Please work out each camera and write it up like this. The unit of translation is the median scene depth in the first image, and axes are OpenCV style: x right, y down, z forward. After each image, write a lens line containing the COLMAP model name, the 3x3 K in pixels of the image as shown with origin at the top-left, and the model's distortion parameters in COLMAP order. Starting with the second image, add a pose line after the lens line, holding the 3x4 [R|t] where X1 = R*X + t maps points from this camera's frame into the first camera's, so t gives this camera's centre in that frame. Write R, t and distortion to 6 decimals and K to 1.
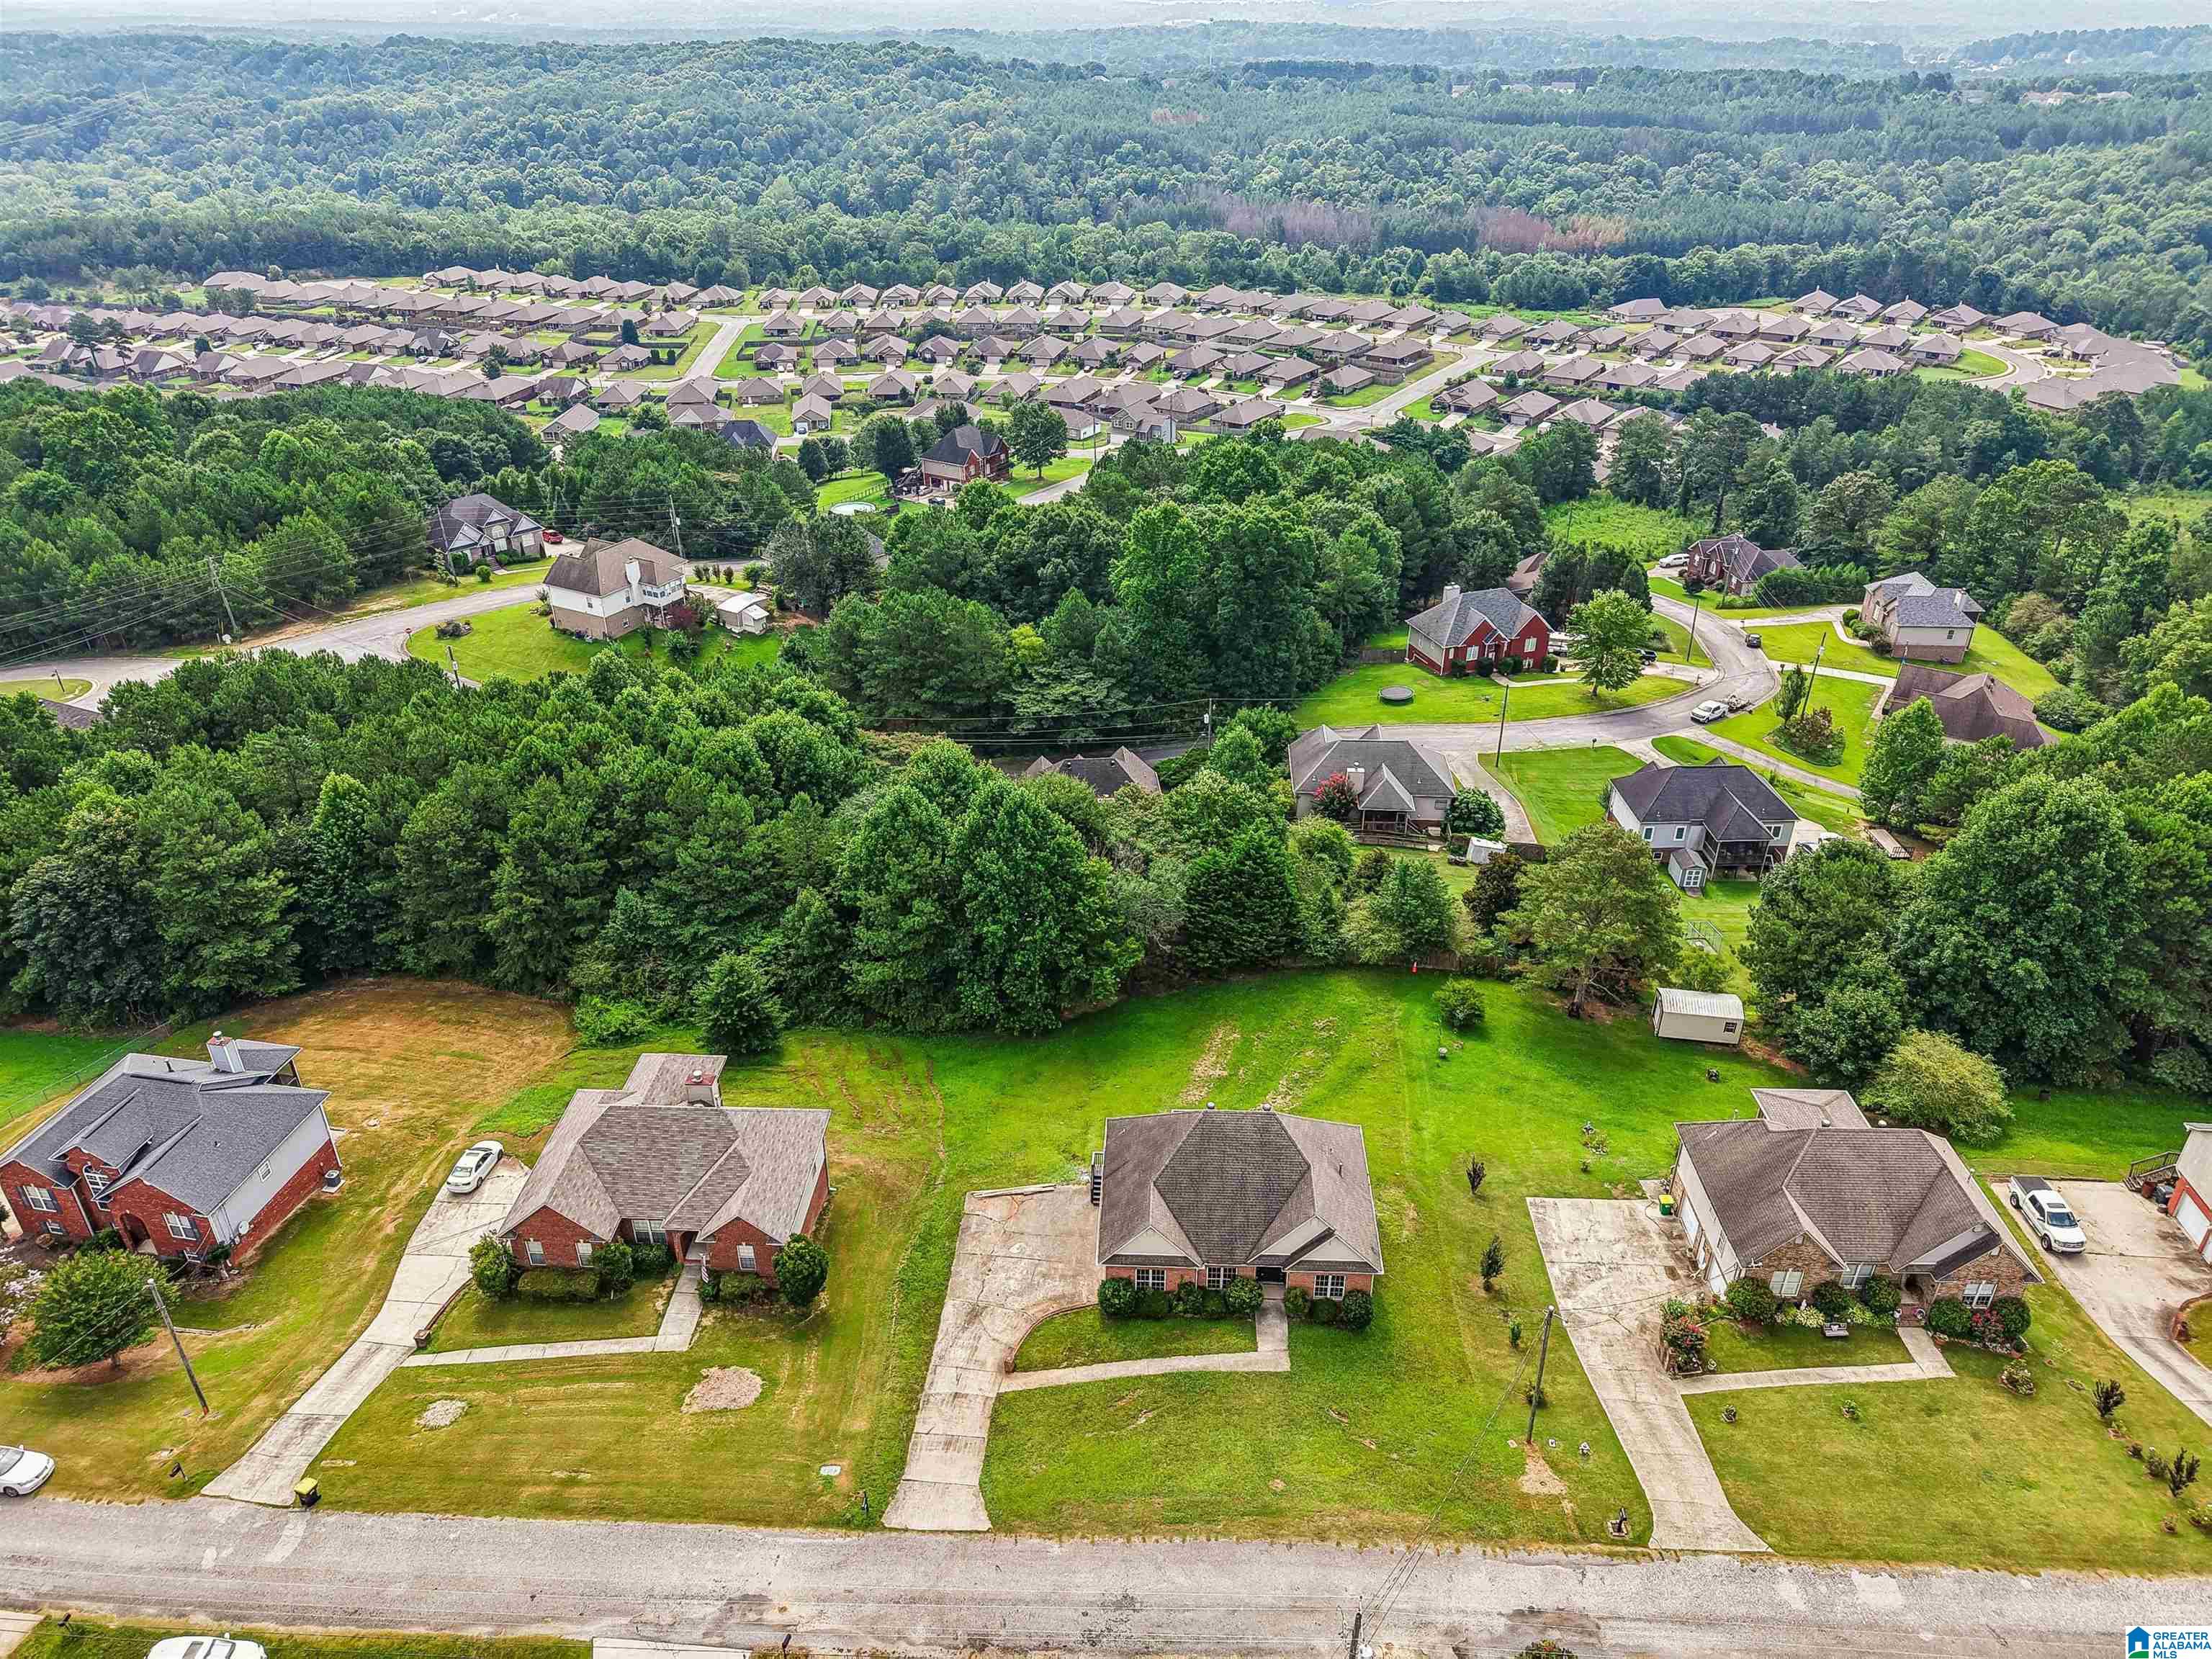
lens RADIAL K [[1493.8, 0, 1106.0], [0, 1493.8, 829.5], [0, 0, 1]] dist [0.007107, -0.004288]
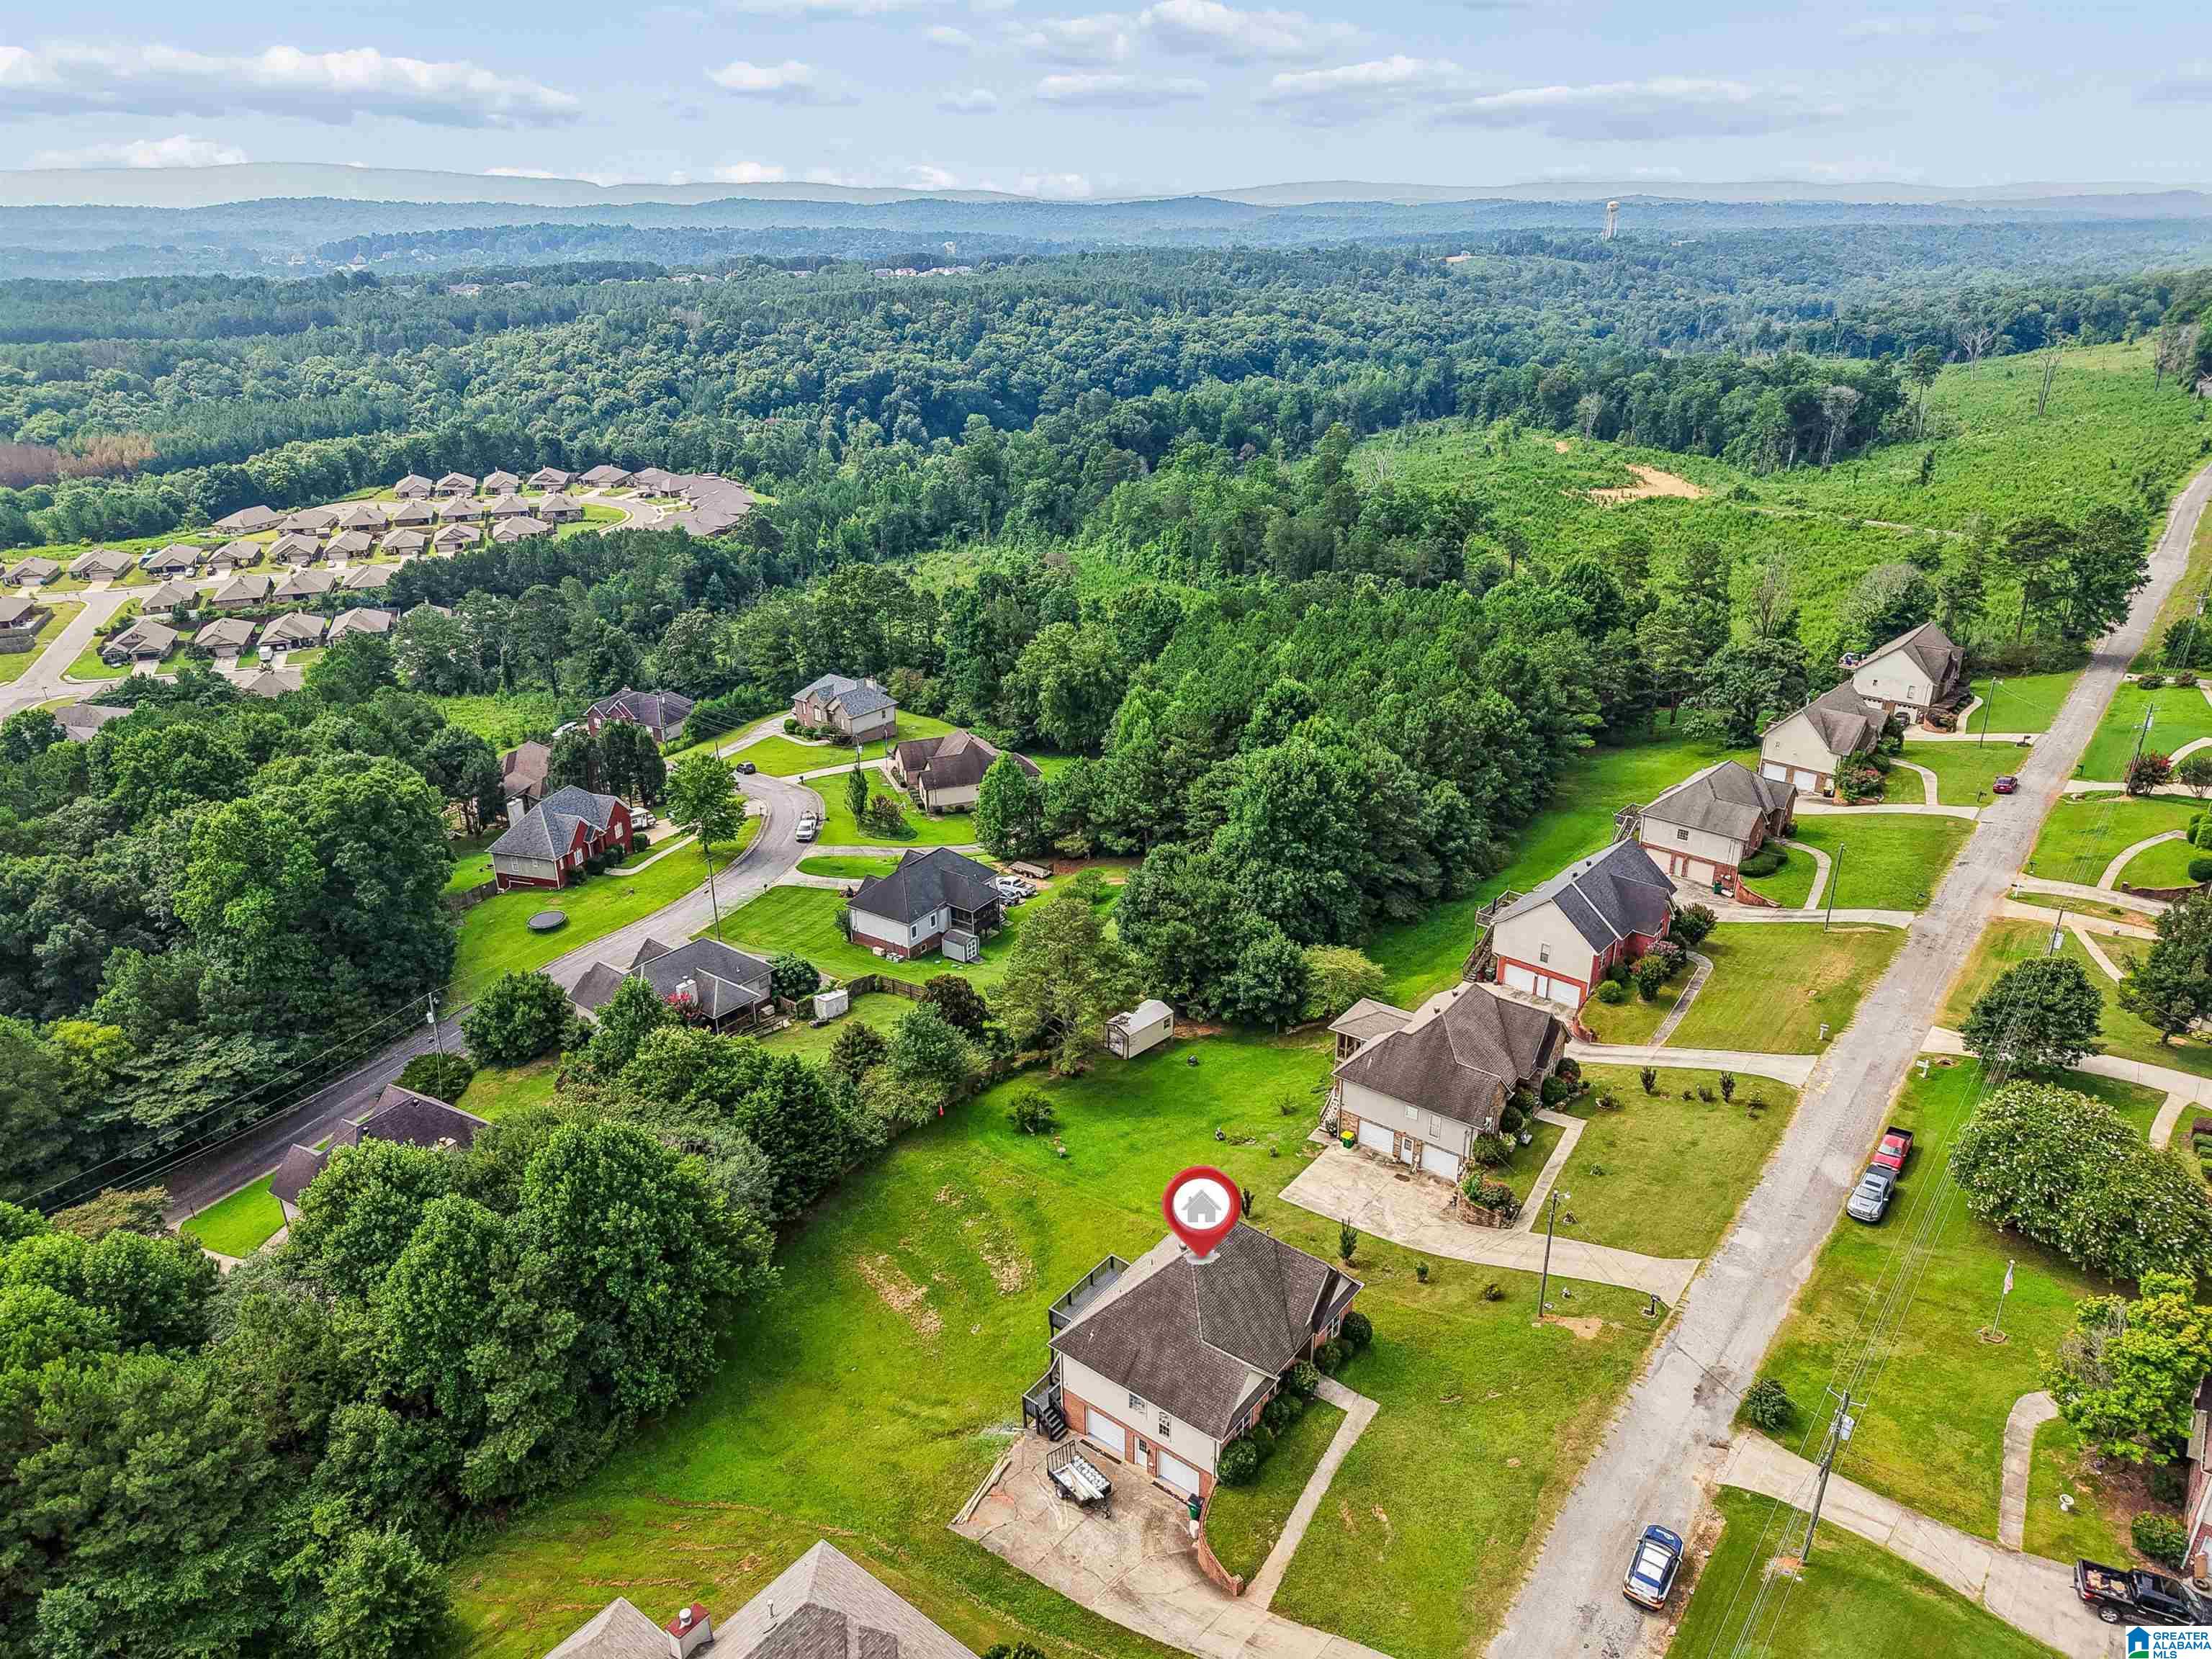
lens RADIAL K [[1493.8, 0, 1106.0], [0, 1493.8, 829.5], [0, 0, 1]] dist [0.007107, -0.004288]
pose [[0.577953, -0.320287, 0.750591, -0.652093], [0.402111, 0.912125, 0.079591, -0.178719], [-0.710125, 0.255821, 0.655956, 0.314757]]
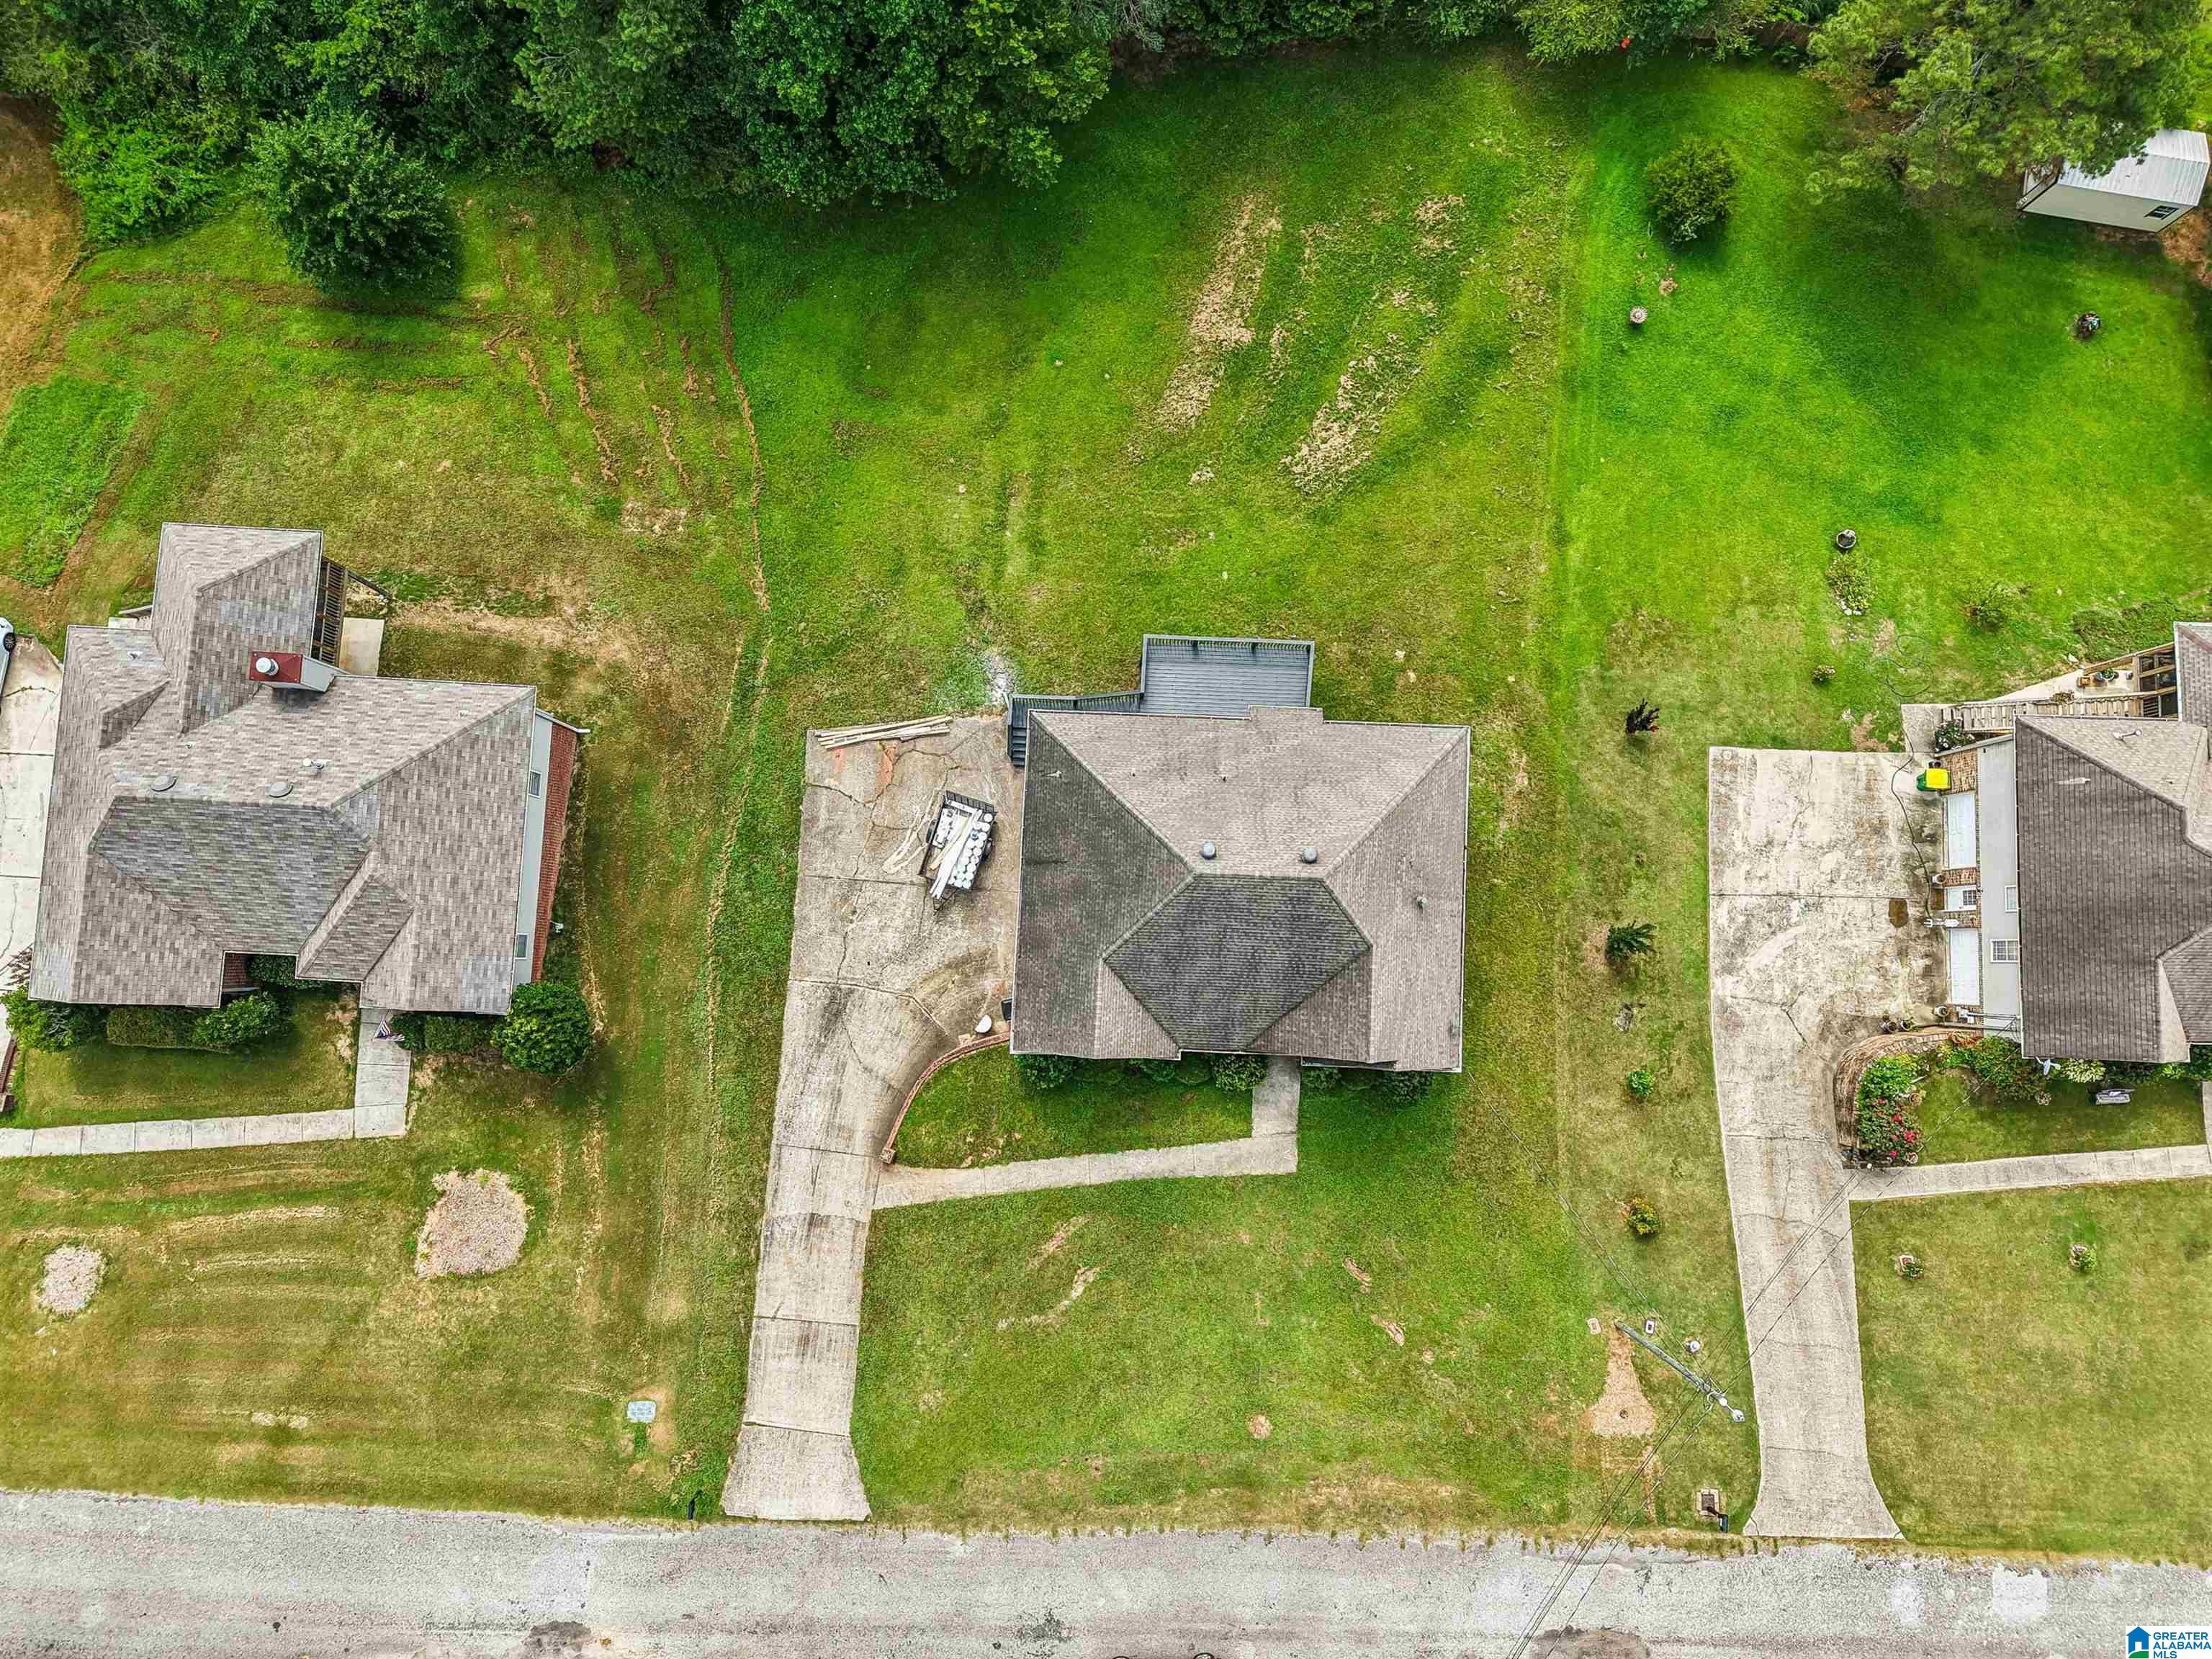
lens RADIAL K [[1493.8, 0, 1106.0], [0, 1493.8, 829.5], [0, 0, 1]] dist [0.007107, -0.004288]
pose [[0.999915, 0.000498, 0.013035, 0.025647], [-0.011080, 0.559731, 0.828601, -0.285301], [-0.006883, -0.828674, 0.559689, 0.725786]]
